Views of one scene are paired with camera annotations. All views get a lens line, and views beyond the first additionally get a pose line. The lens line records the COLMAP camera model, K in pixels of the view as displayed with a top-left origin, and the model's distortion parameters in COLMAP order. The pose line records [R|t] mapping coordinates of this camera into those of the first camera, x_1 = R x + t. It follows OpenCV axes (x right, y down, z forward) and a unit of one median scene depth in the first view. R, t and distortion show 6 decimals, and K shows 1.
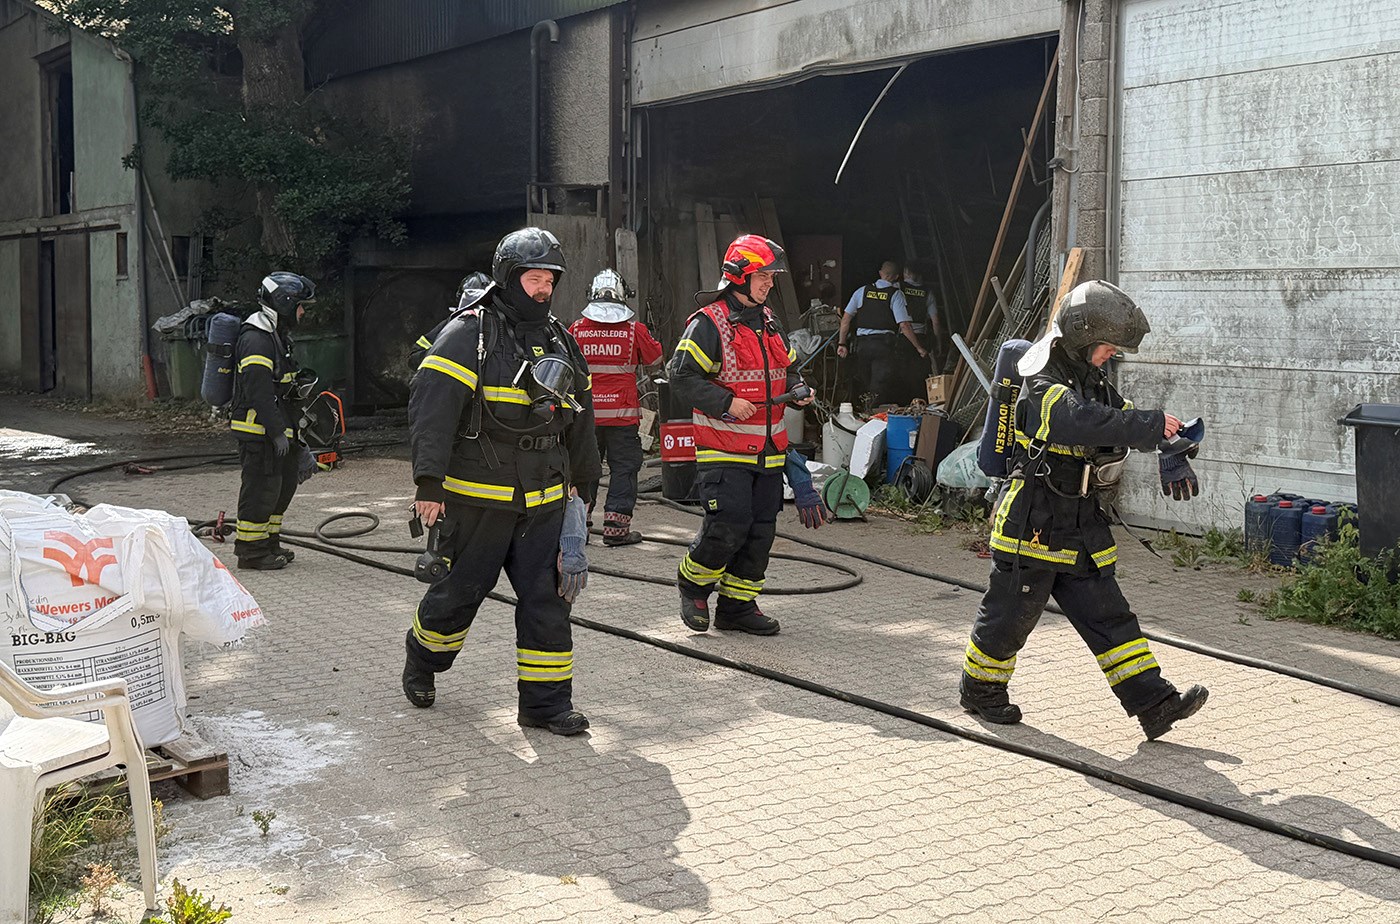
lens RADIAL K [[1638.1, 0, 703.9], [0, 1638.1, 407.5], [0, 0, 1]] dist [0.203874, -0.495327]
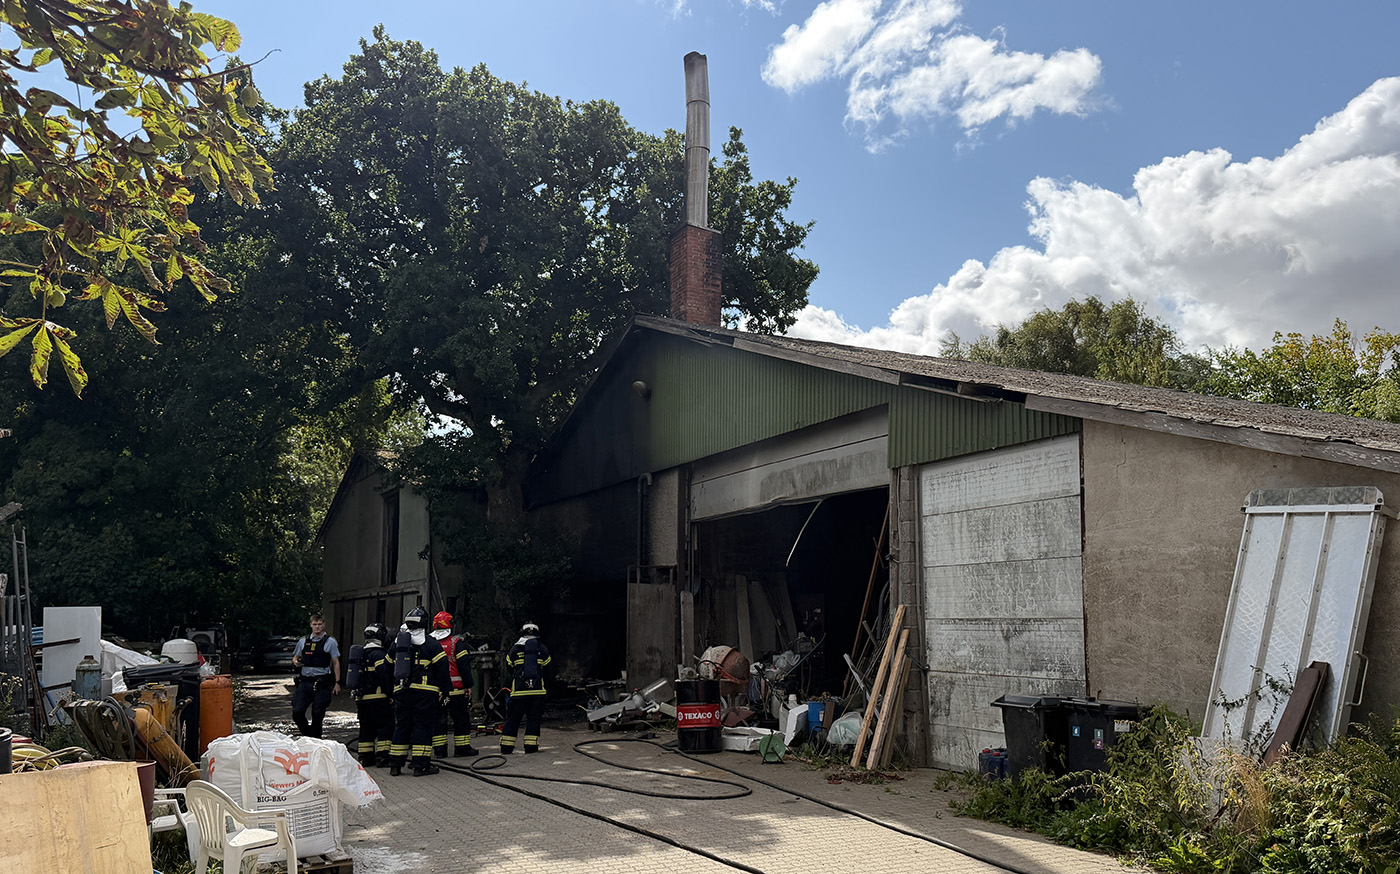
lens RADIAL K [[1121.9, 0, 708.1], [0, 1121.9, 524.5], [0, 0, 1]] dist [0.170997, -0.369174]
pose [[0.991665, -0.014516, -0.128026, 0.150414], [-0.005874, 0.987507, -0.157469, 0.007456], [0.128712, 0.156908, 0.979190, -0.179270]]
